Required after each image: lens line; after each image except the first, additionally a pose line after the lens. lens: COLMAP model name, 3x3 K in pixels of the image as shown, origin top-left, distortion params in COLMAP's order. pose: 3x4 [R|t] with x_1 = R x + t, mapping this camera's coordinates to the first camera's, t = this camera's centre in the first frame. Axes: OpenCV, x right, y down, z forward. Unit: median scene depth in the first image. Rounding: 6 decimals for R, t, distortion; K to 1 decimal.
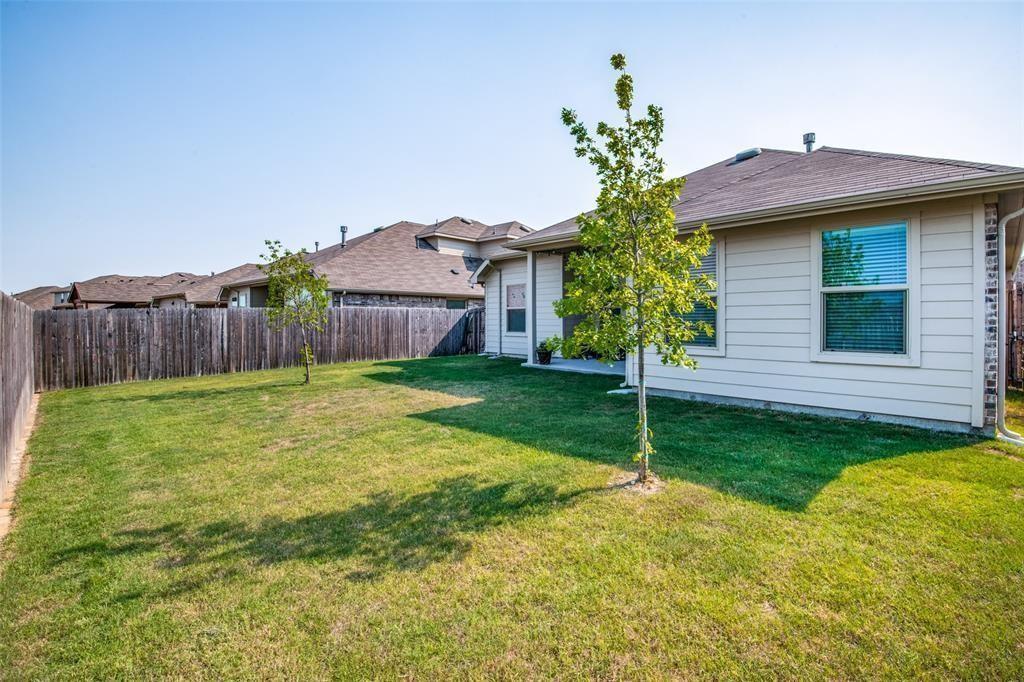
lens RADIAL K [[479.5, 0, 524.8], [0, 479.5, 318.4], [0, 0, 1]] dist [0.008302, -0.022032]
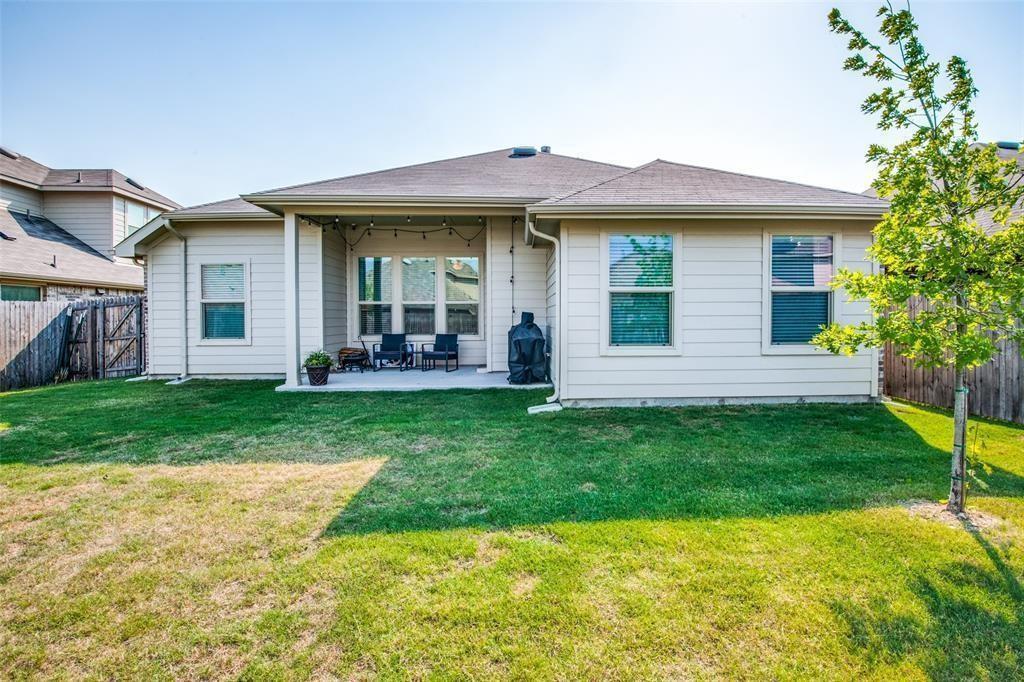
lens RADIAL K [[479.5, 0, 524.8], [0, 479.5, 318.4], [0, 0, 1]] dist [0.008302, -0.022032]
pose [[0.671108, 0.000099, 0.741360, -0.262352], [0.003910, 0.999986, -0.003673, 0.006757], [-0.741349, 0.005364, 0.671098, 0.334406]]
